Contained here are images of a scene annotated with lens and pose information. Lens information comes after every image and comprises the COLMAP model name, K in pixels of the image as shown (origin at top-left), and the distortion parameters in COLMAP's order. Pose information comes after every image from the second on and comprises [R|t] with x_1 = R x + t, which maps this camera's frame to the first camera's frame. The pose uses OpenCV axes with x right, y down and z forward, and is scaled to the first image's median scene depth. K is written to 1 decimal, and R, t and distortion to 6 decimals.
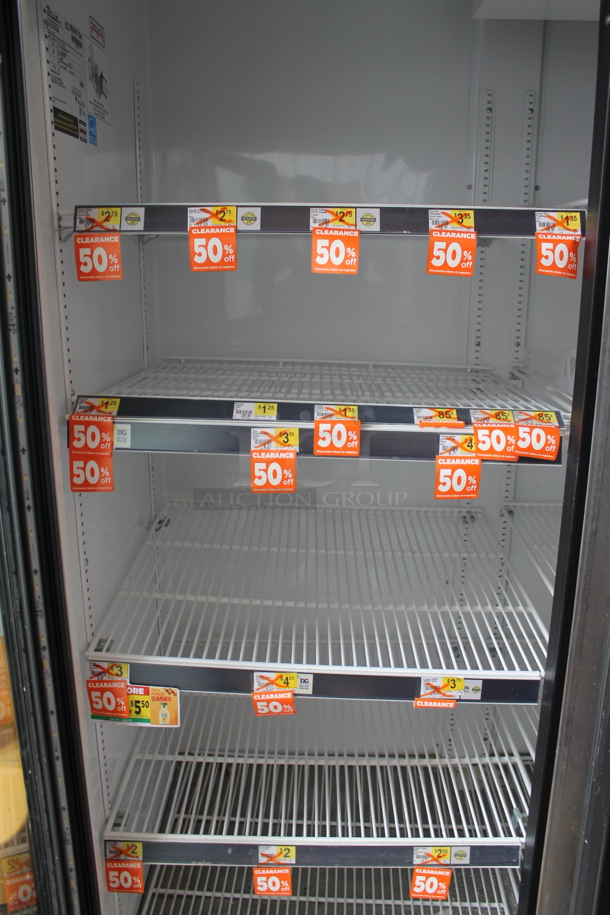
lens RADIAL K [[761.7, 0, 305.0], [0, 761.7, 457.5], [0, 0, 1]] dist [-0.113255, 0.010375]
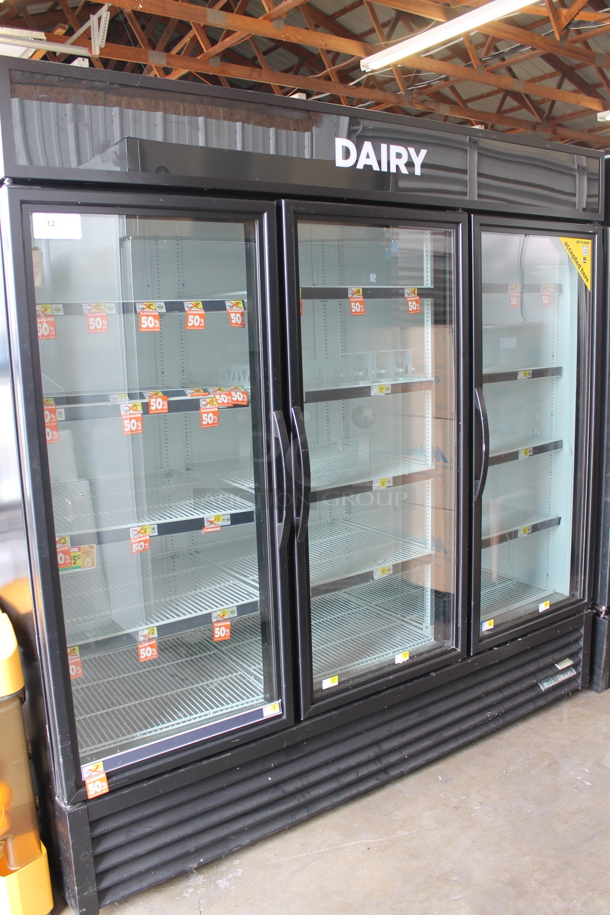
lens RADIAL K [[761.7, 0, 305.0], [0, 761.7, 457.5], [0, 0, 1]] dist [-0.113255, 0.010375]
pose [[0.817773, -0.133268, 0.559899, -0.774100], [0.179395, 0.983380, -0.027955, 0.235314], [-0.546867, 0.123304, 0.828089, -0.924277]]
